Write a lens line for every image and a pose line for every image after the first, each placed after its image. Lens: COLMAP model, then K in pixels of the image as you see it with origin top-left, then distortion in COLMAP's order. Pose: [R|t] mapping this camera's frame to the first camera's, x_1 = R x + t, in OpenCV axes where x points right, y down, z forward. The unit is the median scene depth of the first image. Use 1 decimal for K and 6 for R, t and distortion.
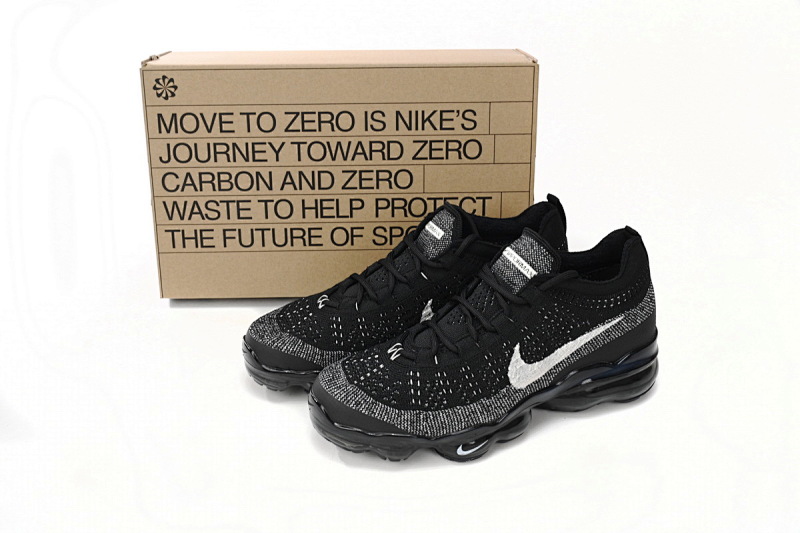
lens RADIAL K [[919.2, 0, 393.4], [0, 919.2, 266.3], [0, 0, 1]] dist [0.074512, 0.000000]
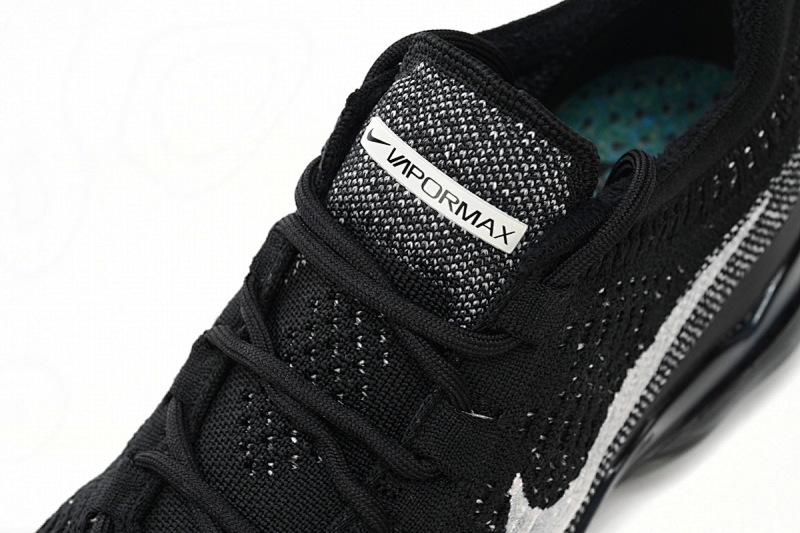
lens RADIAL K [[1950.1, 0, 399.6], [0, 1950.1, 266.2], [0, 0, 1]] dist [-0.005260, 0.000000]
pose [[0.905157, -0.348653, 0.243170, -0.020323], [0.198159, 0.852194, 0.484250, -0.266416], [-0.376063, -0.390136, 0.840459, 0.531354]]
